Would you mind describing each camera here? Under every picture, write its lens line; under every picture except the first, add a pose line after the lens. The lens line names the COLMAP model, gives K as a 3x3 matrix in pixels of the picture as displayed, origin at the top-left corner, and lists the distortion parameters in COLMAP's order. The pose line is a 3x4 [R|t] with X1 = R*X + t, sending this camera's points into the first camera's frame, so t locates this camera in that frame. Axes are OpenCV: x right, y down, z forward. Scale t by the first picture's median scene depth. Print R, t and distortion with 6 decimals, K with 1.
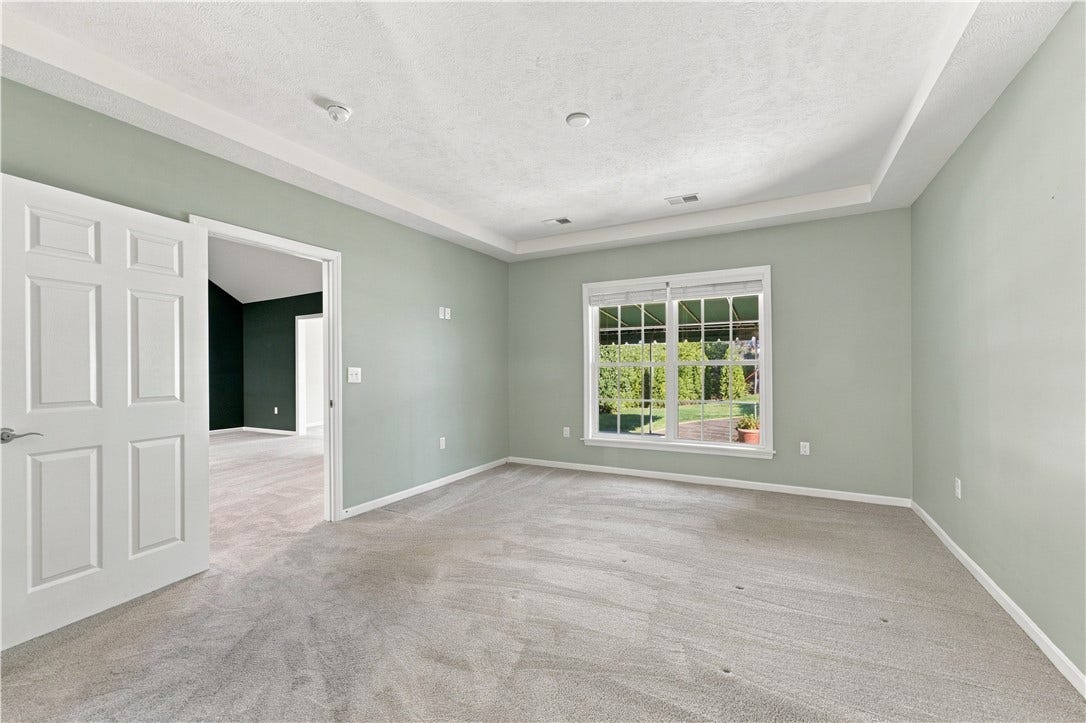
lens RADIAL K [[434.5, 0, 540.3], [0, 434.5, 366.9], [0, 0, 1]] dist [-0.002778, 0.005231]
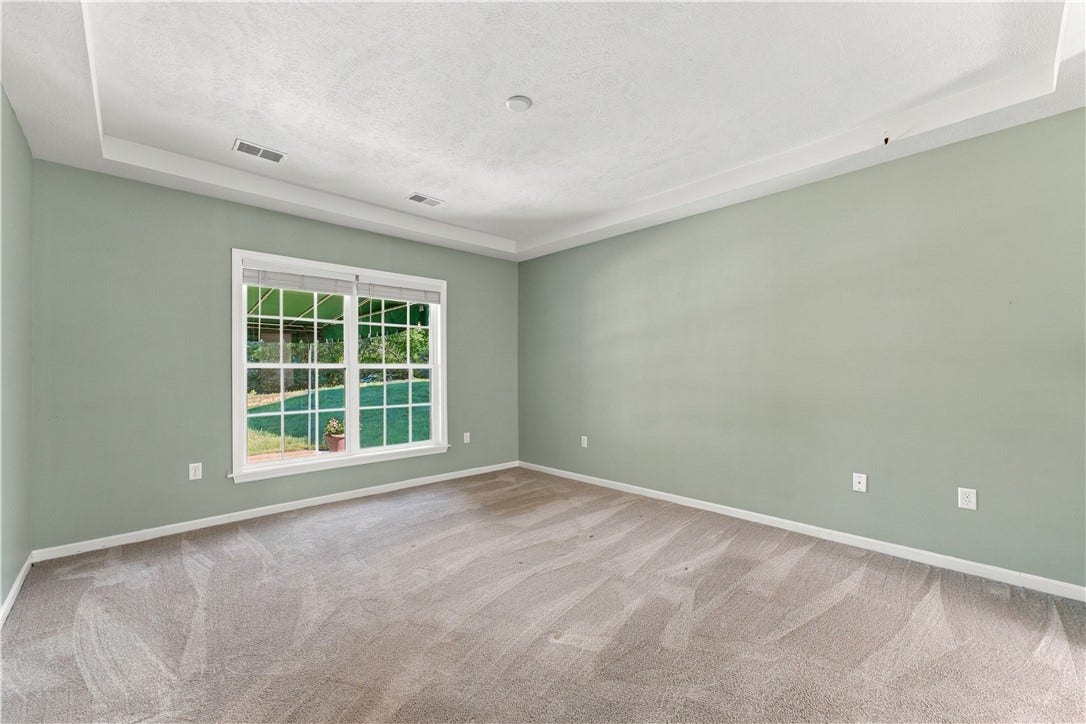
lens RADIAL K [[434.5, 0, 540.3], [0, 434.5, 367.4], [0, 0, 1]] dist [-0.002778, 0.005231]
pose [[0.337689, 0.006239, 0.941237, -0.421668], [-0.008945, 0.999954, -0.003420, -0.006683], [-0.941215, -0.007264, 0.337729, 0.354615]]
